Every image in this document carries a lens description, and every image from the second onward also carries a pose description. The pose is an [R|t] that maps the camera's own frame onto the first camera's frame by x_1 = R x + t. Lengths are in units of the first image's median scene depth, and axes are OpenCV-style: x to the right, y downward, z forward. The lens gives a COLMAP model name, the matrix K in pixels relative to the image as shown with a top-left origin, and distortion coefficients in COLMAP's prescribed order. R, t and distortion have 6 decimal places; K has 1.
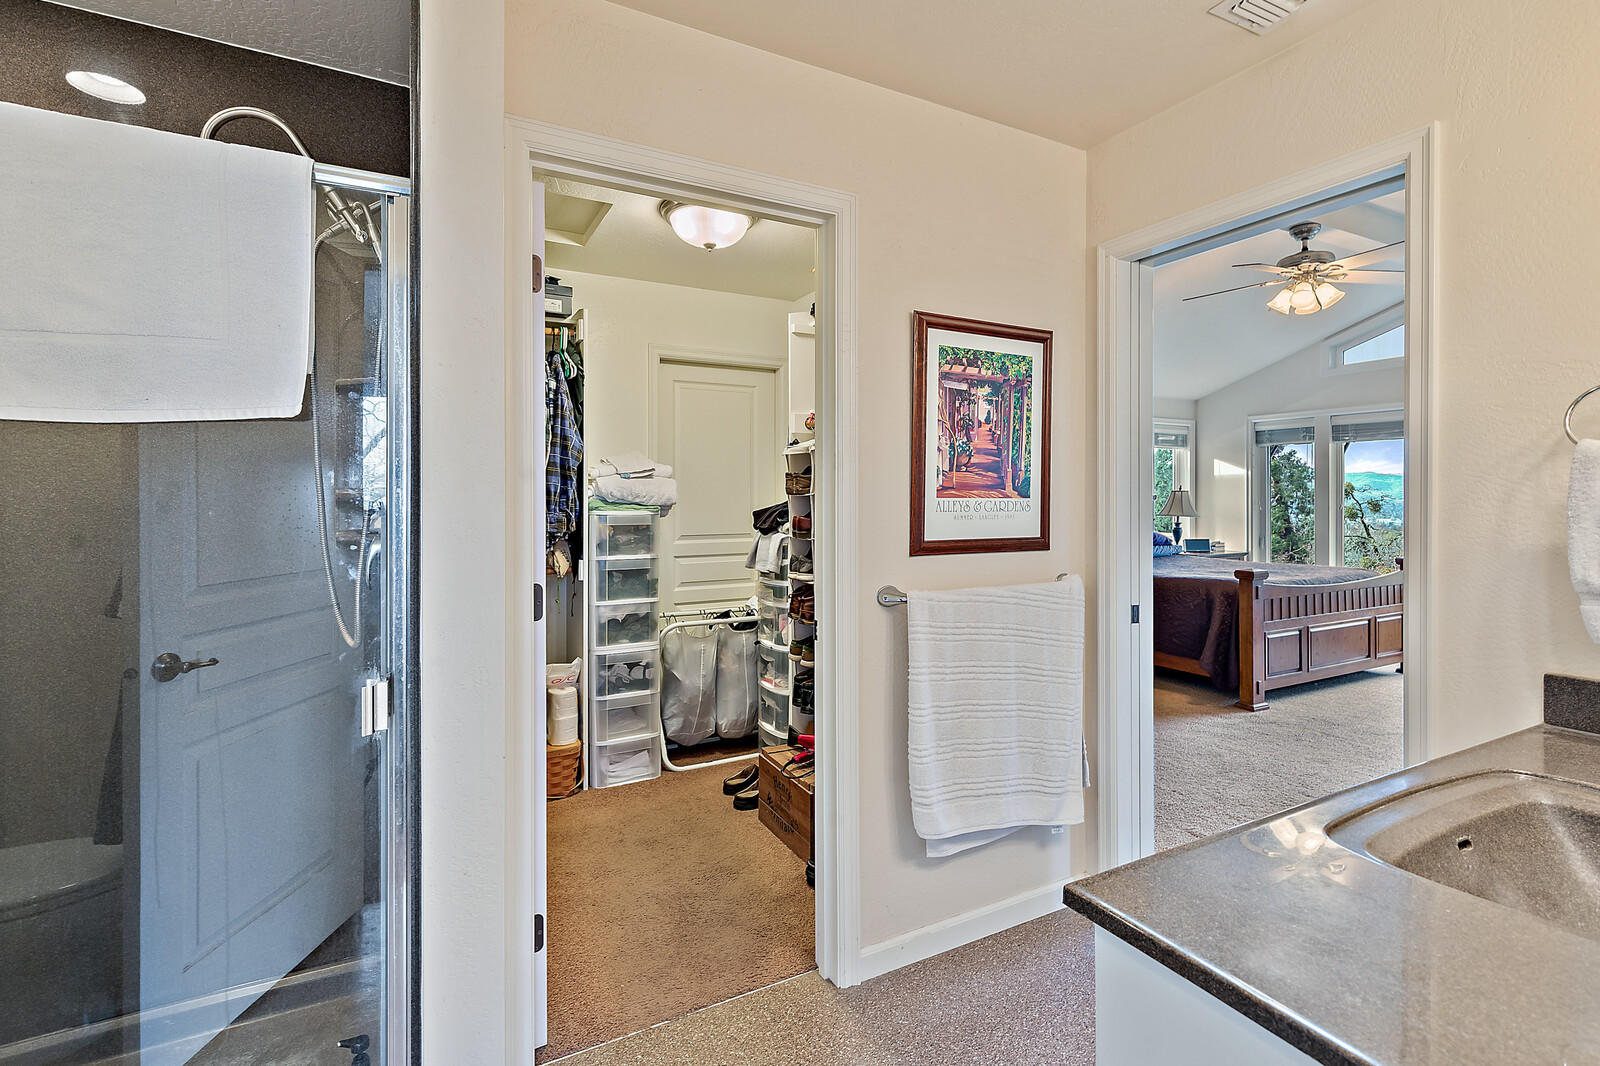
lens RADIAL K [[740.7, 0, 807.1], [0, 740.7, 504.8], [0, 0, 1]] dist [0.004709, -0.000238]
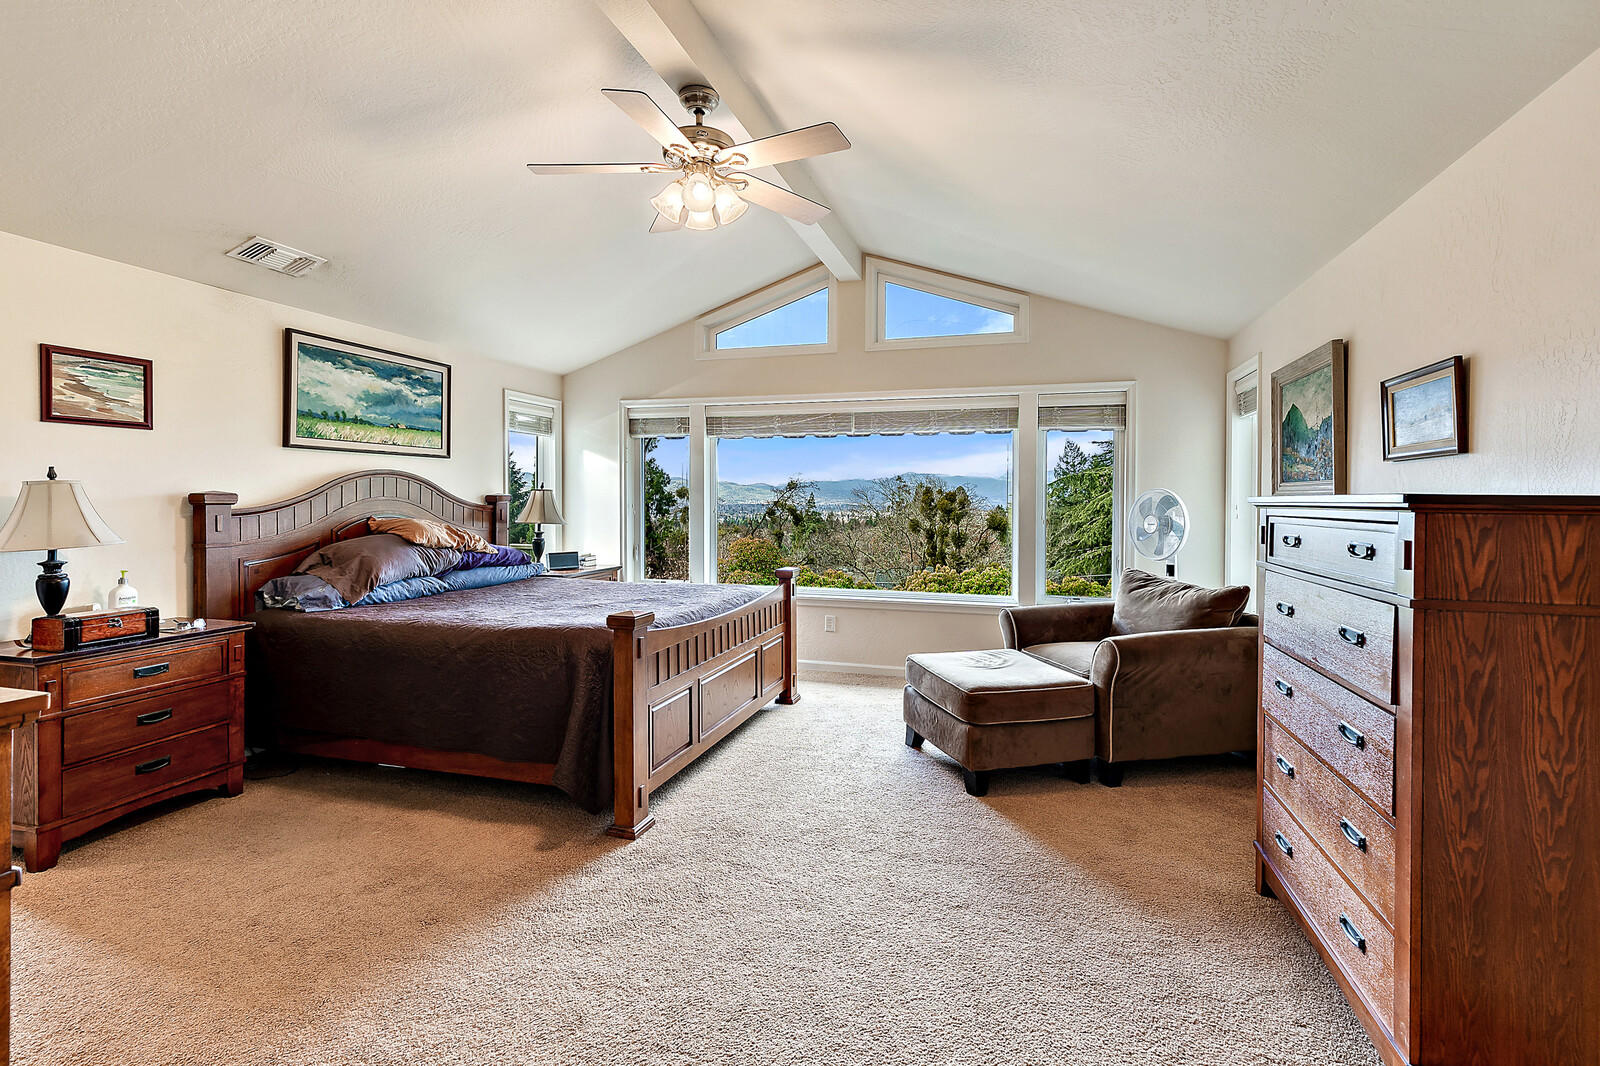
lens RADIAL K [[740.7, 0, 805.5], [0, 740.7, 504.8], [0, 0, 1]] dist [0.004709, -0.000238]
pose [[0.707479, -0.001564, 0.706733, 0.180604], [0.003548, 0.999993, -0.001339, -0.001876], [-0.706726, 0.003454, 0.707479, 0.313360]]
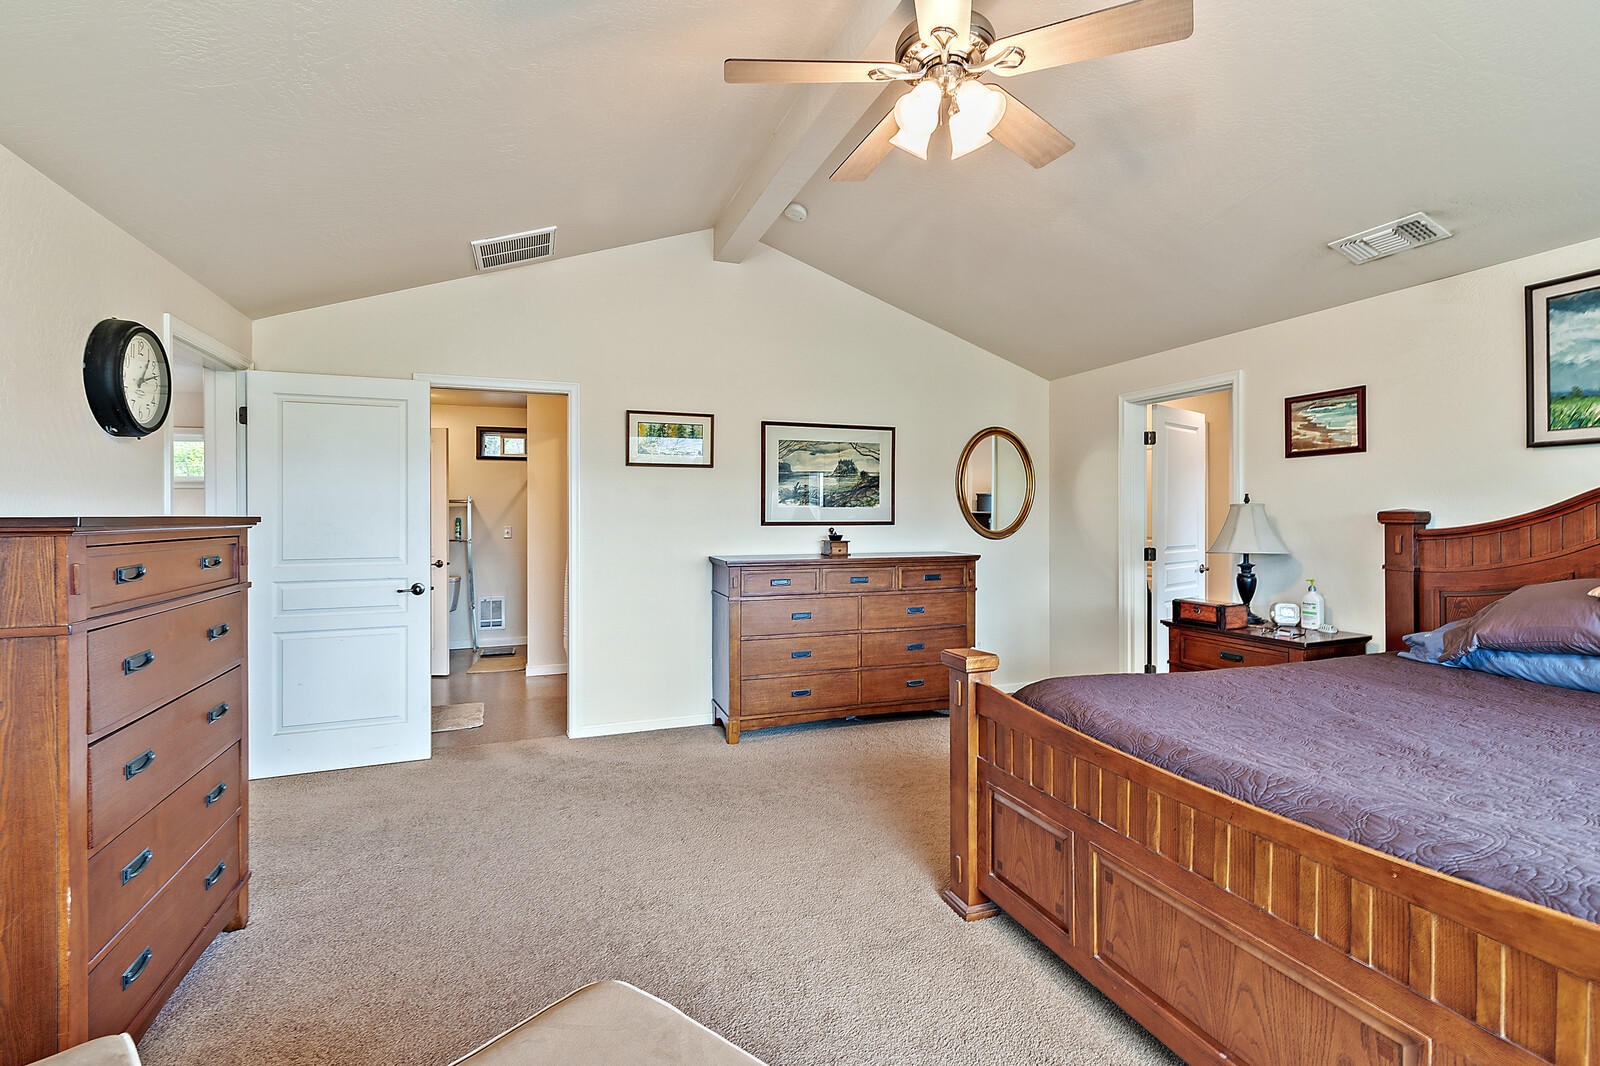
lens RADIAL K [[740.7, 0, 802.8], [0, 740.7, 520.7], [0, 0, 1]] dist [0.004709, -0.000238]
pose [[-0.158284, 0.012353, -0.987316, 0.975143], [-0.008145, 0.999871, 0.013816, -0.012490], [0.987360, 0.010229, -0.158163, 0.772202]]
